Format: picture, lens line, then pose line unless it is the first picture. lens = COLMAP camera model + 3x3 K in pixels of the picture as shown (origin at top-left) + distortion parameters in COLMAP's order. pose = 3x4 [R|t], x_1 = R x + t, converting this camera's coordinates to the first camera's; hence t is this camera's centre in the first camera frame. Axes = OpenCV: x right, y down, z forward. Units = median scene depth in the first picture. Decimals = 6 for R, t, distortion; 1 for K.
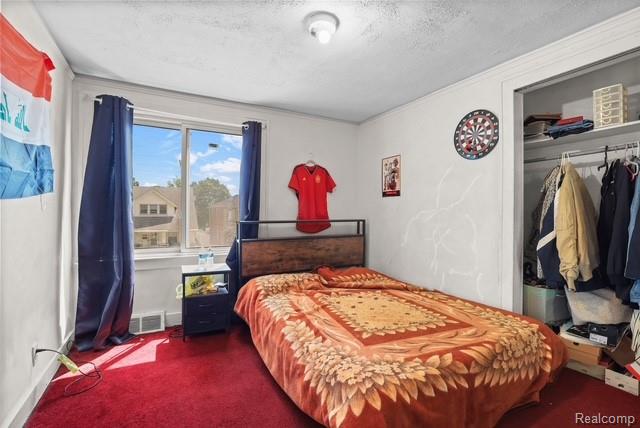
lens RADIAL K [[294.2, 0, 322.1], [0, 294.2, 213.5], [0, 0, 1]] dist [-0.030820, 0.003400]
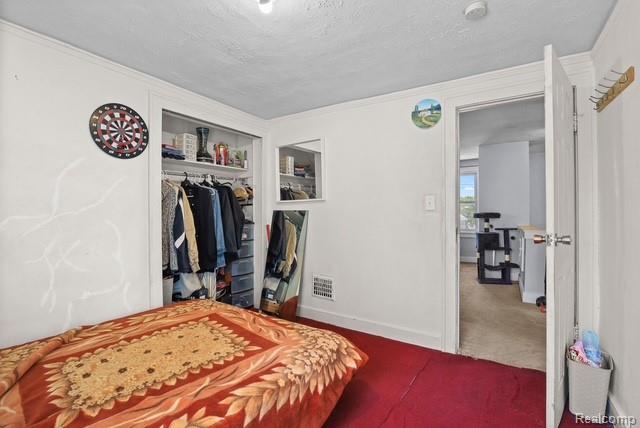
lens RADIAL K [[294.2, 0, 322.2], [0, 294.2, 213.9], [0, 0, 1]] dist [-0.030820, 0.003400]
pose [[-0.469650, 0.001447, 0.882852, -0.588995], [0.005177, 0.999986, 0.001115, -0.014277], [-0.882838, 0.005094, -0.469650, 0.929271]]
